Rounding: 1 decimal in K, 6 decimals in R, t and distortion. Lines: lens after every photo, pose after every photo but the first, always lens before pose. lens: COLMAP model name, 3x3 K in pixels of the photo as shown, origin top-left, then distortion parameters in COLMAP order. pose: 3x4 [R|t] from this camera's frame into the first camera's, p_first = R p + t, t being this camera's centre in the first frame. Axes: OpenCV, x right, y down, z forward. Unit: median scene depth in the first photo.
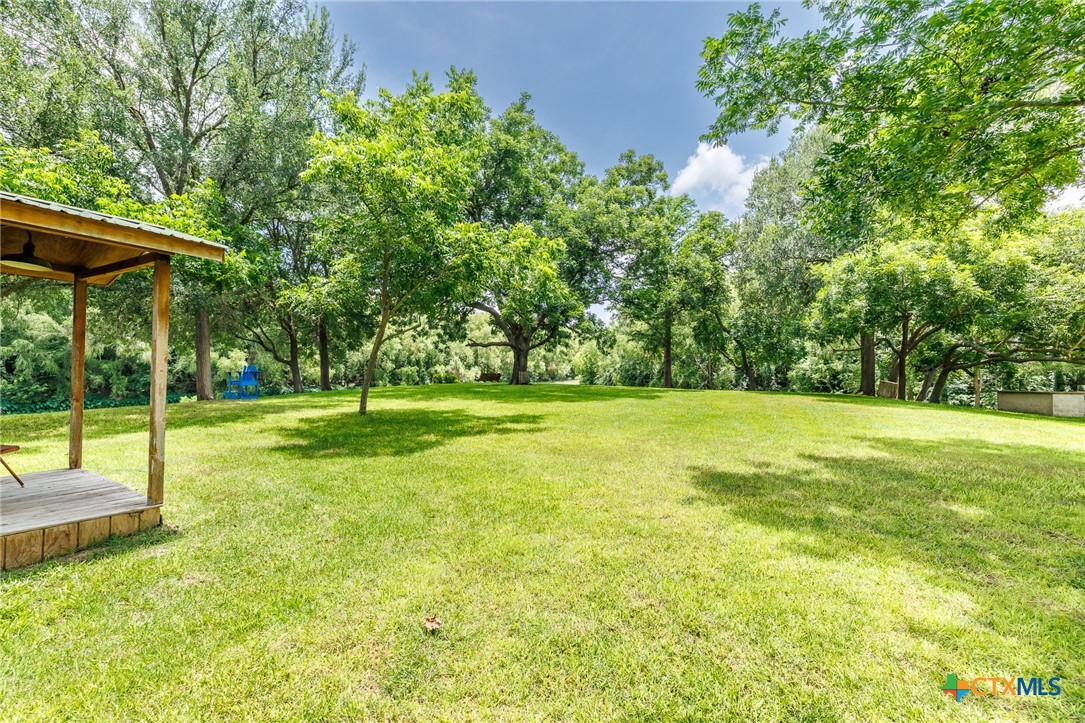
lens RADIAL K [[461.9, 0, 537.8], [0, 461.9, 365.0], [0, 0, 1]] dist [0.000826, -0.000293]
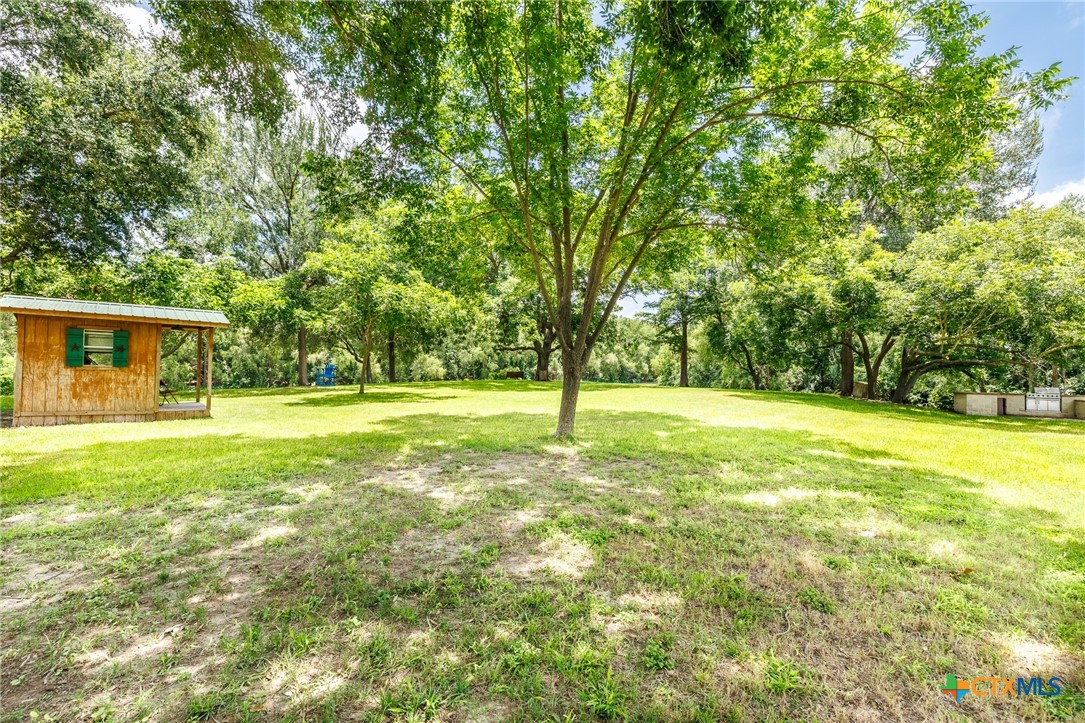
lens RADIAL K [[461.9, 0, 537.8], [0, 461.9, 365.0], [0, 0, 1]] dist [0.000826, -0.000293]
pose [[0.961427, 0.004423, -0.275024, 0.286031], [-0.004903, 0.999987, -0.001059, 0.000998], [0.275016, 0.002367, 0.961437, -0.183645]]
